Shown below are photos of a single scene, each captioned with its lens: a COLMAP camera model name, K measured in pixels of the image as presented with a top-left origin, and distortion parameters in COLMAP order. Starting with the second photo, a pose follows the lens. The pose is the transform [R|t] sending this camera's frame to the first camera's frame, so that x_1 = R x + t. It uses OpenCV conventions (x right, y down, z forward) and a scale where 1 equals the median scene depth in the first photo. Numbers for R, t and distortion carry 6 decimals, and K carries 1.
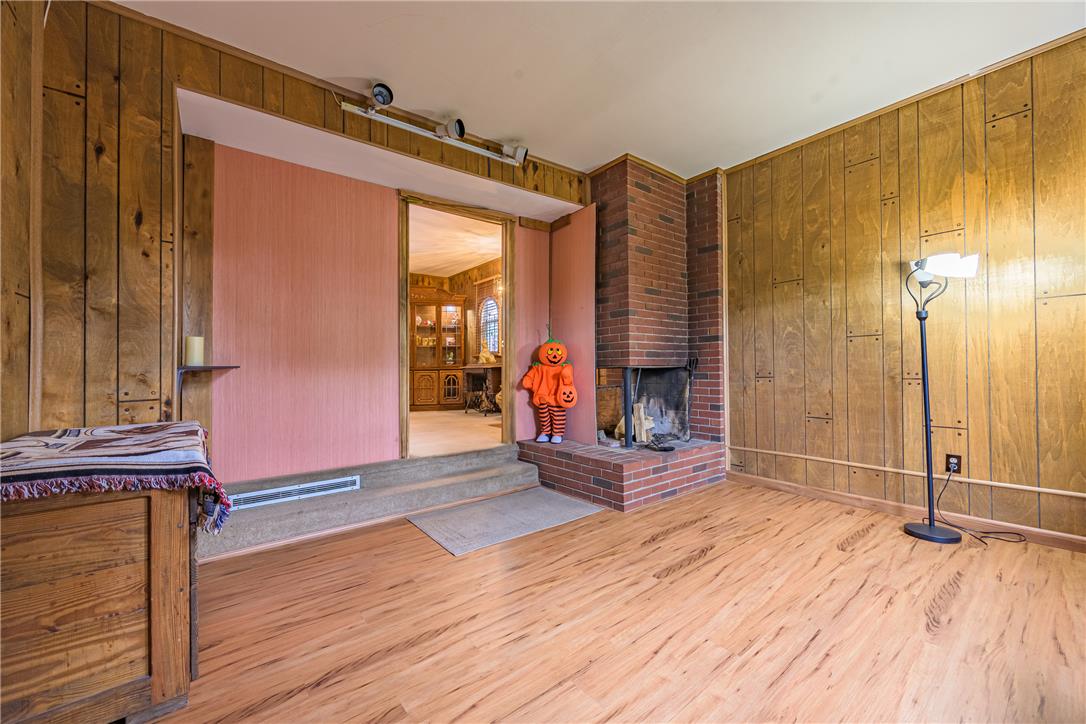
lens RADIAL K [[425.3, 0, 543.3], [0, 425.3, 362.0], [0, 0, 1]] dist [-0.002514, -0.000175]
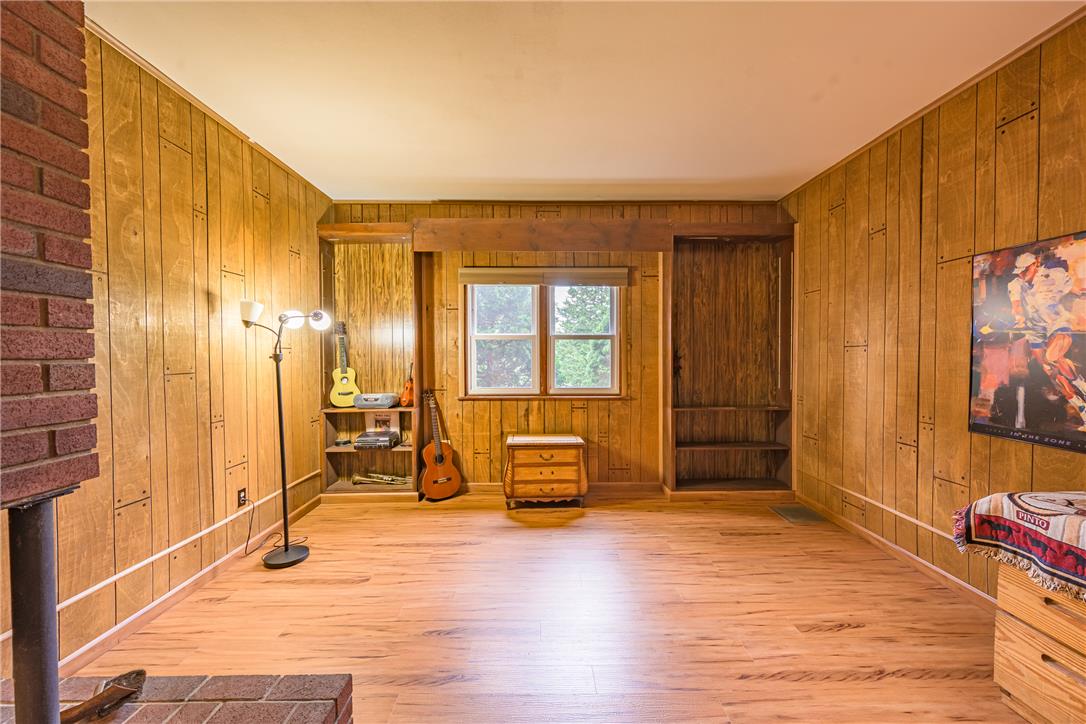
lens RADIAL K [[425.3, 0, 550.2], [0, 425.3, 364.8], [0, 0, 1]] dist [-0.002514, -0.000175]
pose [[-0.791352, 0.002543, 0.611355, -0.258398], [0.005523, 0.999980, 0.002989, -0.081455], [-0.611335, 0.005742, -0.791351, 1.280242]]
